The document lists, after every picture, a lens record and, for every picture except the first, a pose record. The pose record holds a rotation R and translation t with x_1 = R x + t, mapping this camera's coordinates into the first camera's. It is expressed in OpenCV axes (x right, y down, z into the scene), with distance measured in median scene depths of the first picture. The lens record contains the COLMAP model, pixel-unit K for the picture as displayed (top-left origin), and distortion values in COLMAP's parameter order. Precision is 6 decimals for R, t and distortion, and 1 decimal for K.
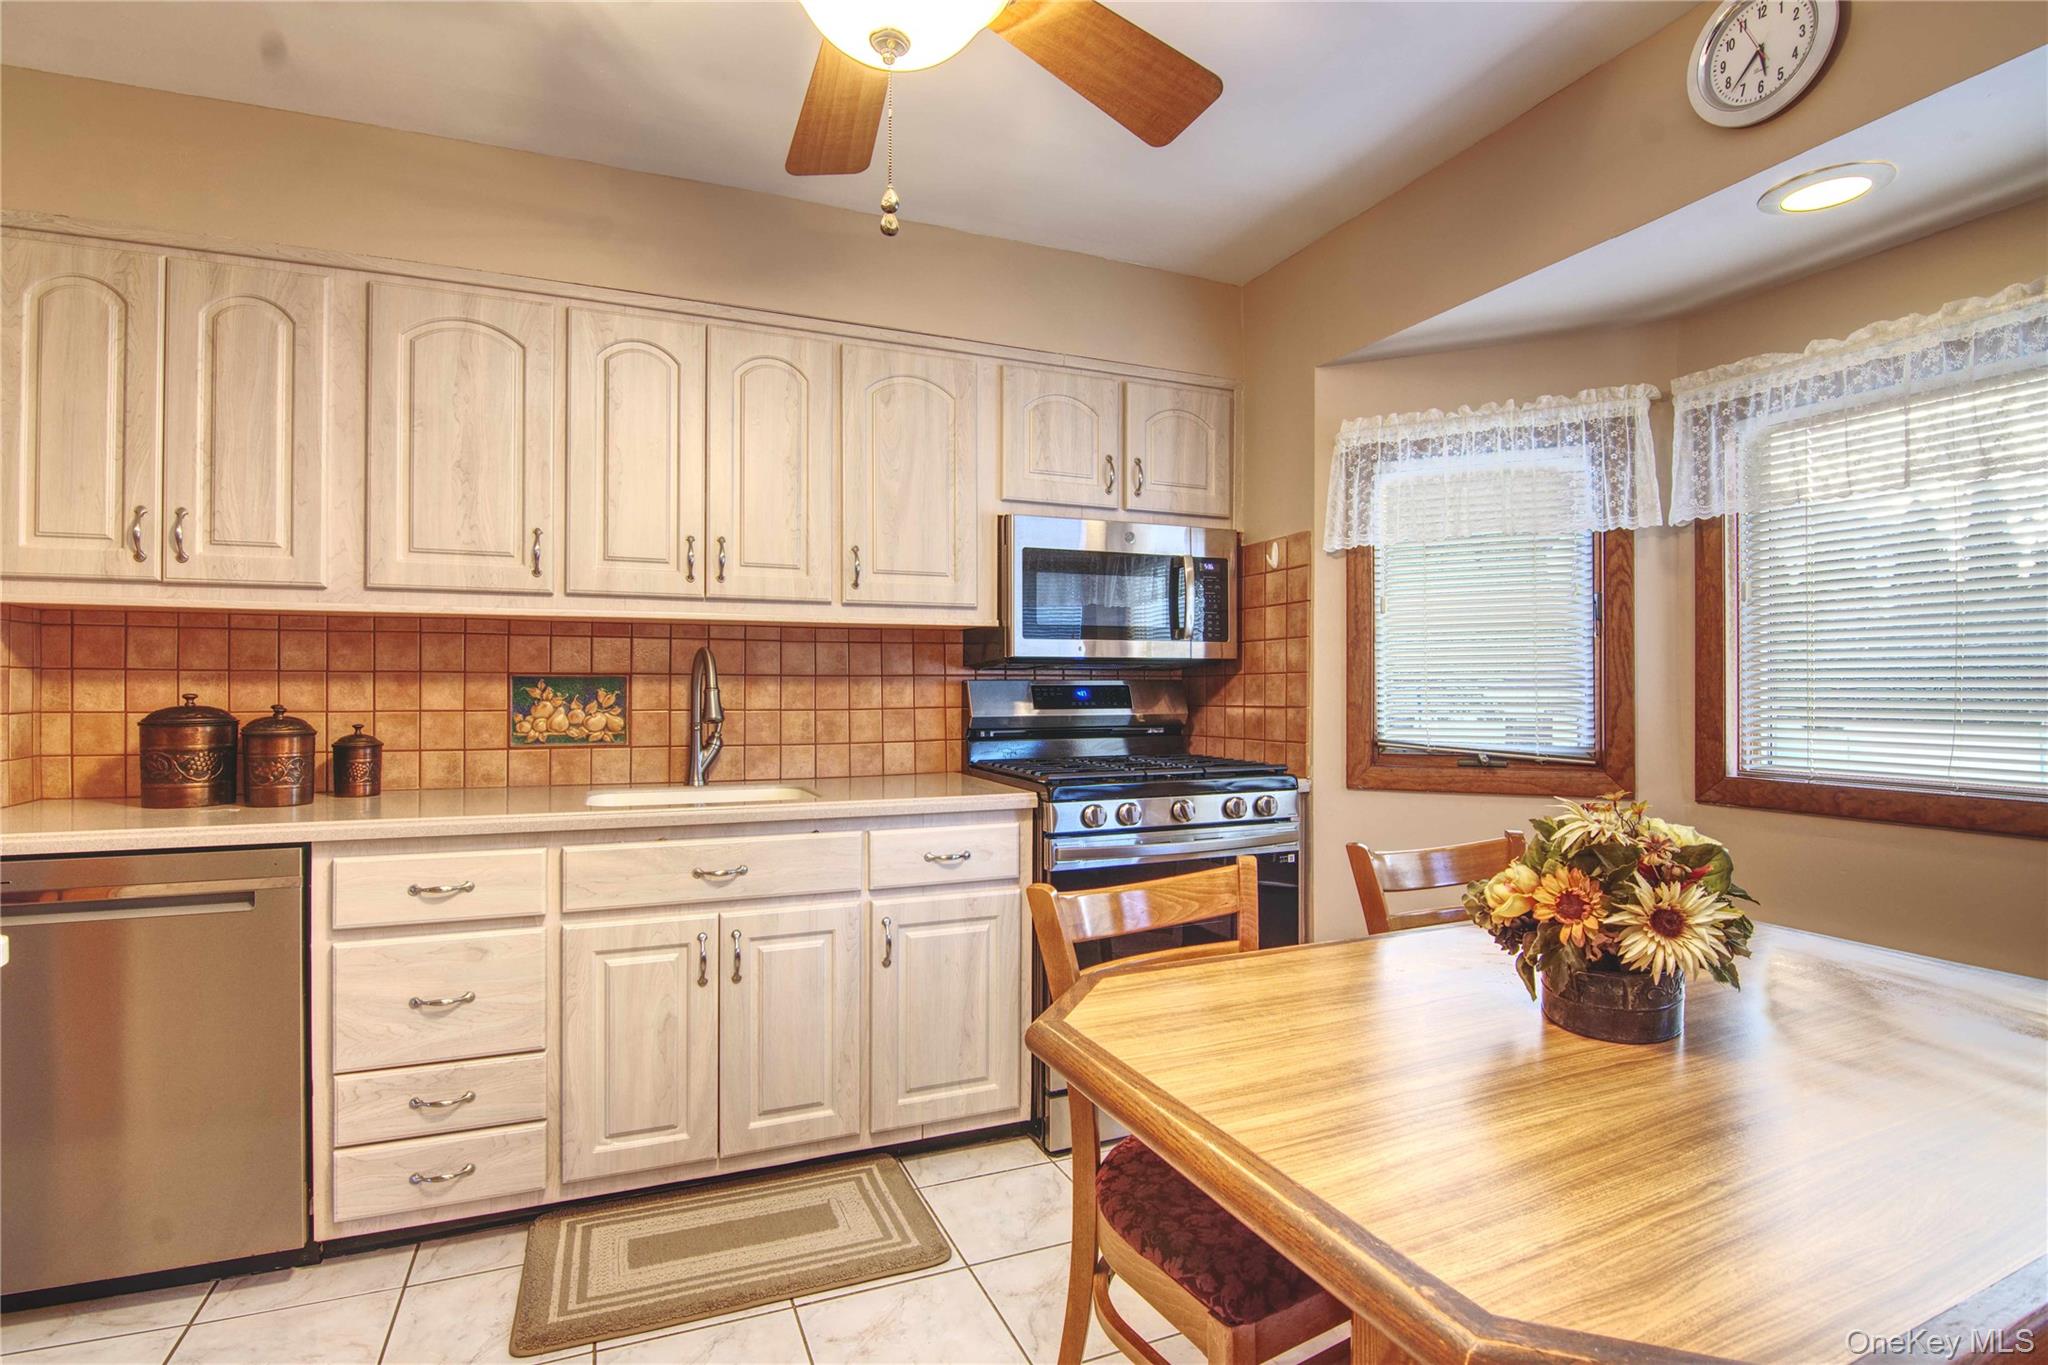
lens RADIAL K [[986.0, 0, 1015.0], [0, 986.0, 683.2], [0, 0, 1]] dist [-0.000565, -0.015899]
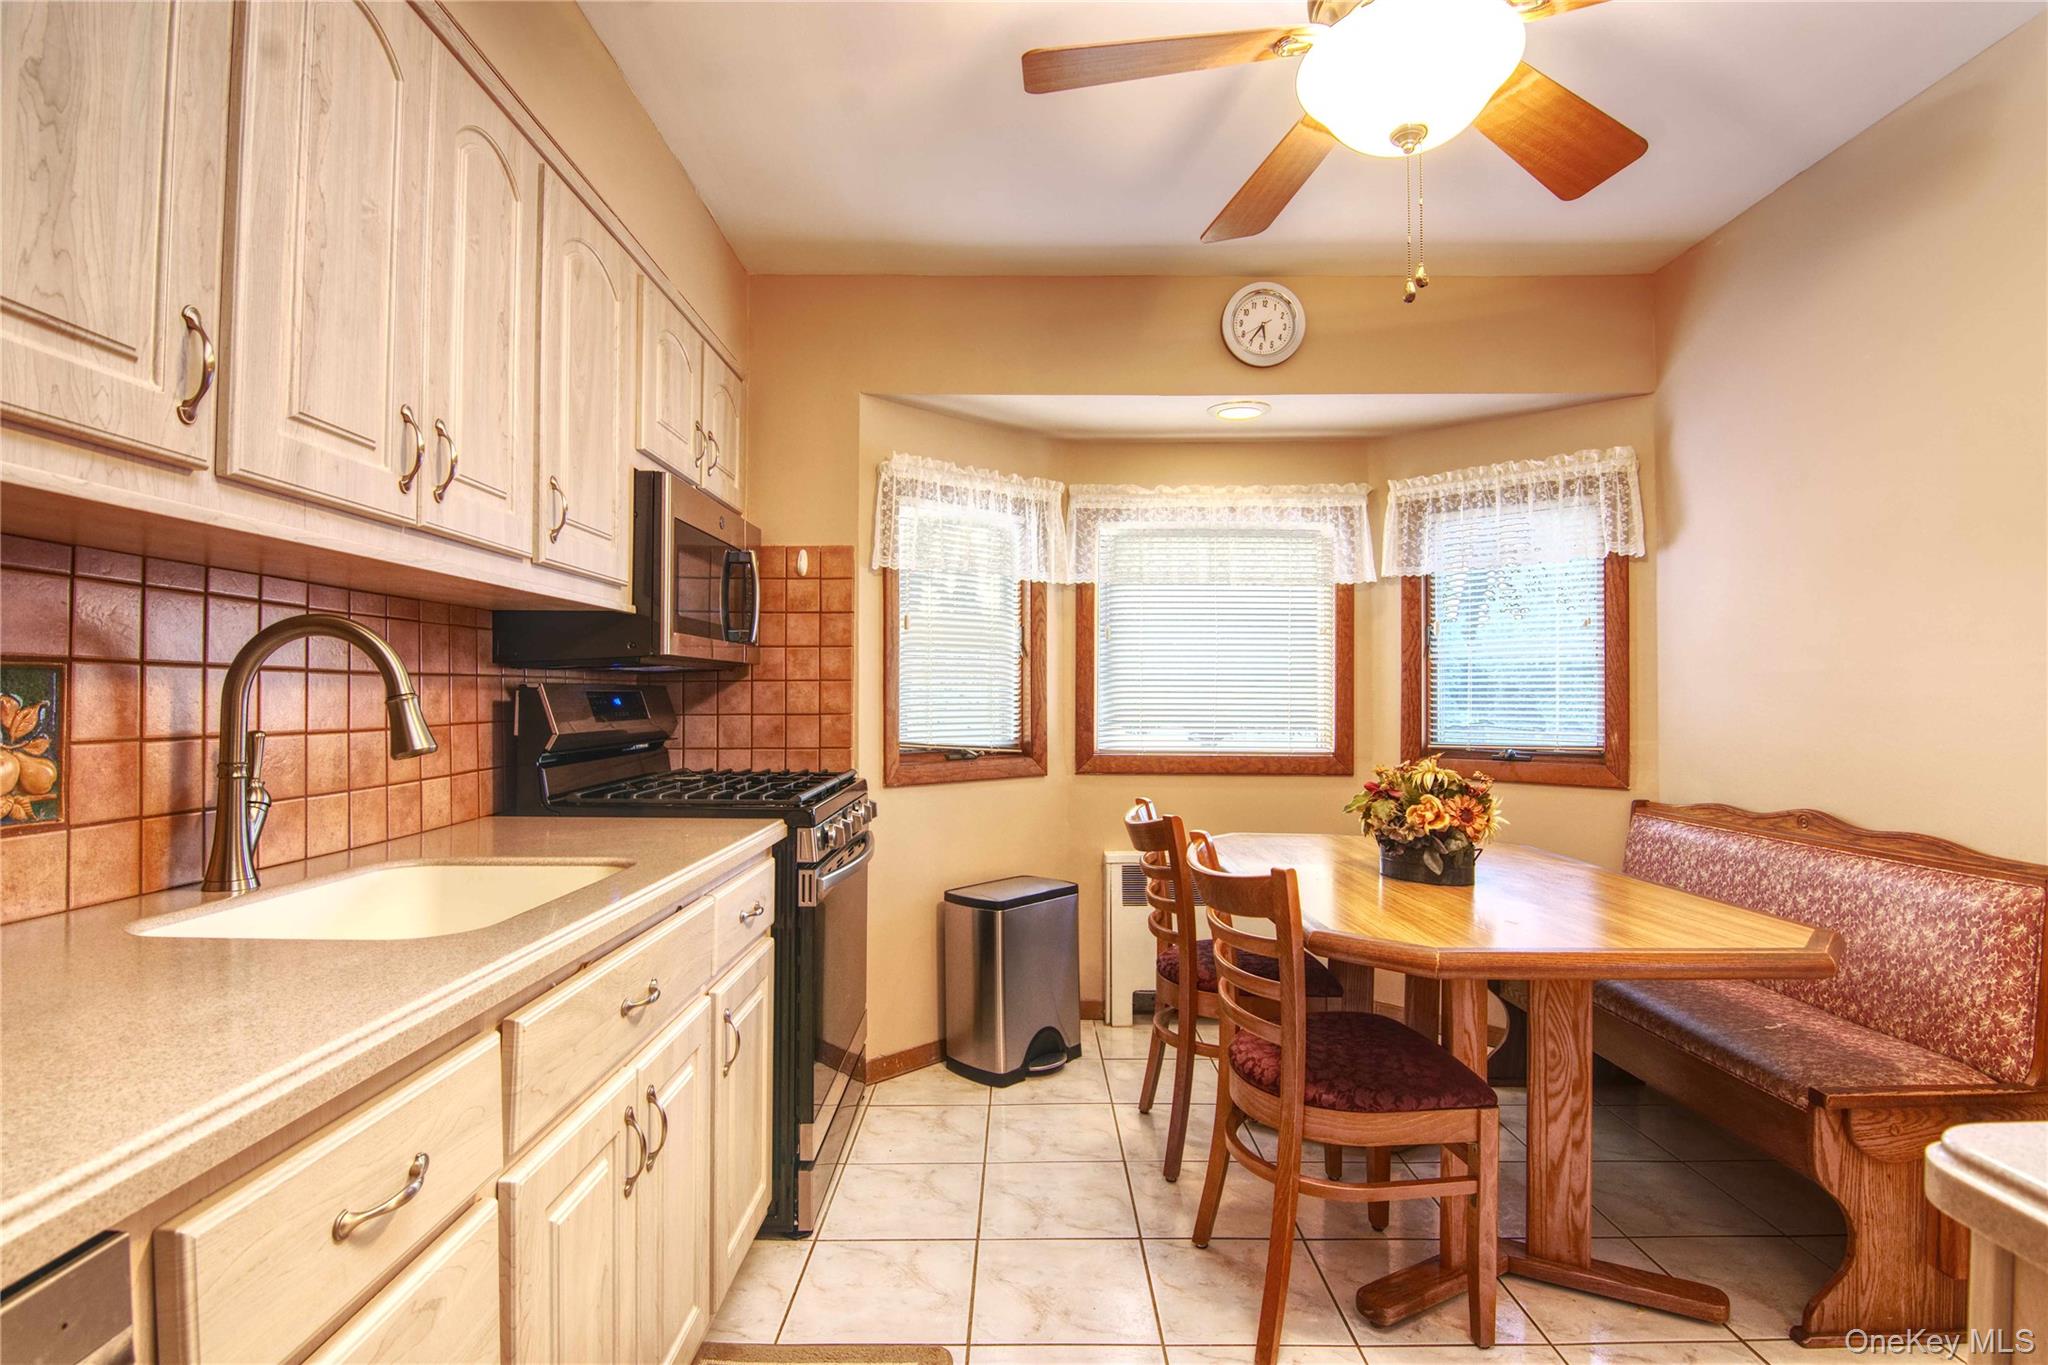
lens RADIAL K [[986.0, 0, 1015.0], [0, 986.0, 683.2], [0, 0, 1]] dist [-0.000565, -0.015899]
pose [[0.393370, 0.013580, 0.919280, -0.648824], [-0.007795, 0.999904, -0.011436, 0.002645], [-0.919347, -0.002667, 0.393438, 0.464614]]
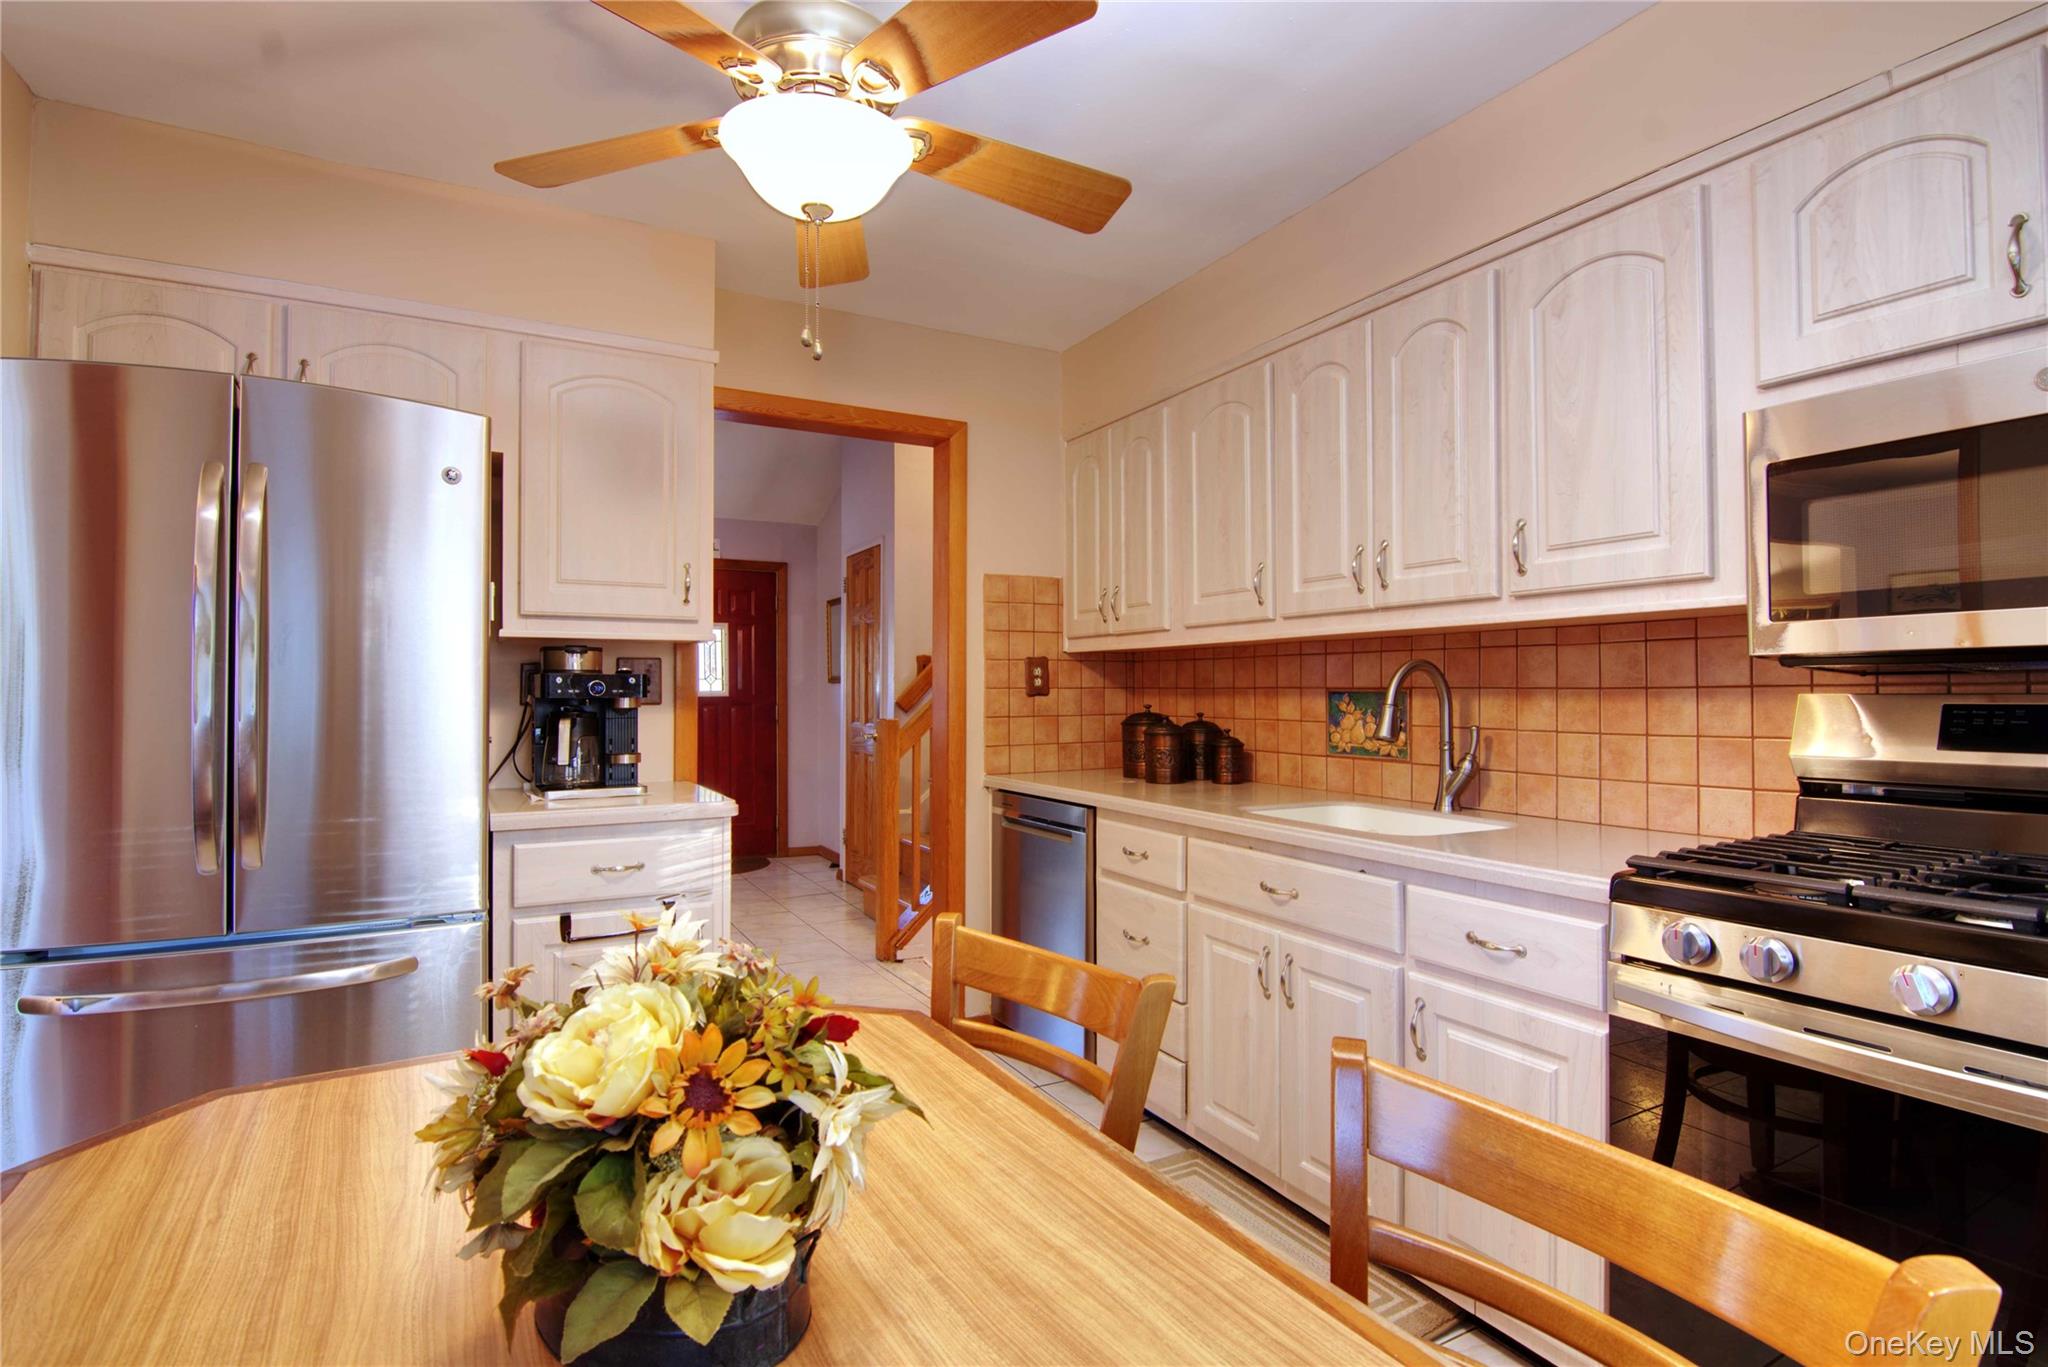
lens RADIAL K [[986.0, 0, 1015.0], [0, 986.0, 684.2], [0, 0, 1]] dist [-0.000565, -0.015899]
pose [[0.095859, -0.008572, -0.995358, 0.563709], [0.006621, 0.999946, -0.007973, -0.008644], [0.995373, -0.005826, 0.095911, 0.541674]]
